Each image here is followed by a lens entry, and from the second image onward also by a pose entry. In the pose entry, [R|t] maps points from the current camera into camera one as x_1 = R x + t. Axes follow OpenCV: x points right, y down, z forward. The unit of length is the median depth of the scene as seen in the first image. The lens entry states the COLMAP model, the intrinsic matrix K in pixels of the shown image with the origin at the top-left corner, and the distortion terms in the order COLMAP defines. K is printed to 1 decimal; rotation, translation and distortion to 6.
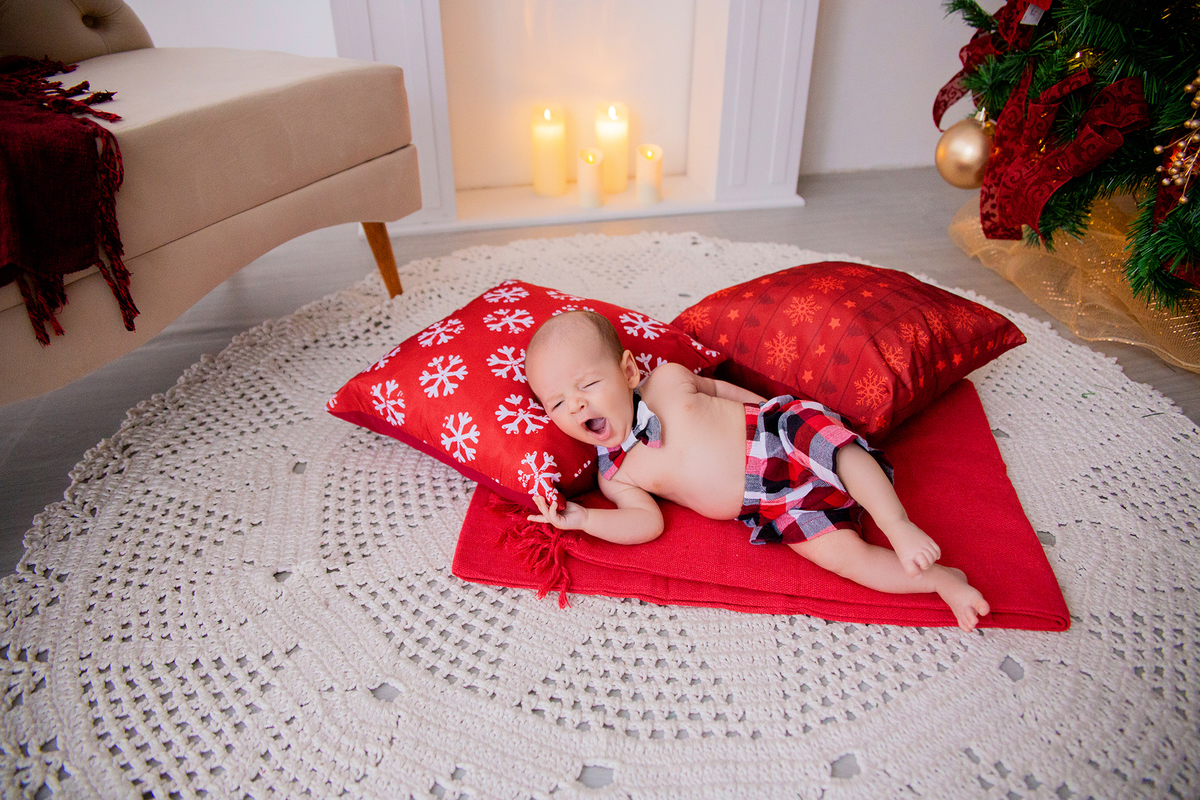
lens RADIAL K [[838.9, 0, 600.0], [0, 838.9, 400.0], [0, 0, 1]] dist [-0.135613, 0.110715]
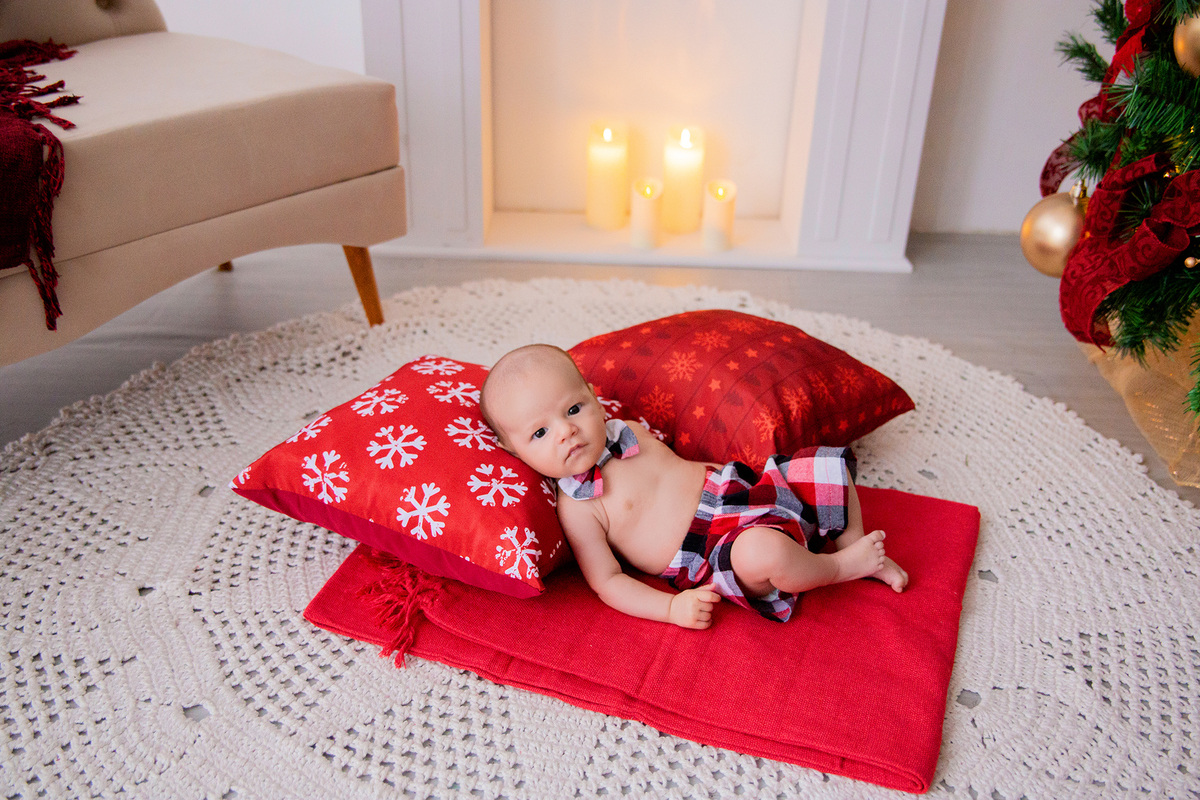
lens RADIAL K [[1162.6, 0, 600.0], [0, 1162.6, 400.0], [0, 0, 1]] dist [-0.084586, 0.151568]
pose [[0.974033, 0.132219, -0.183790, 0.318432], [-0.144455, 0.987992, -0.054804, -0.015999], [0.174336, 0.079931, 0.981437, -0.252632]]
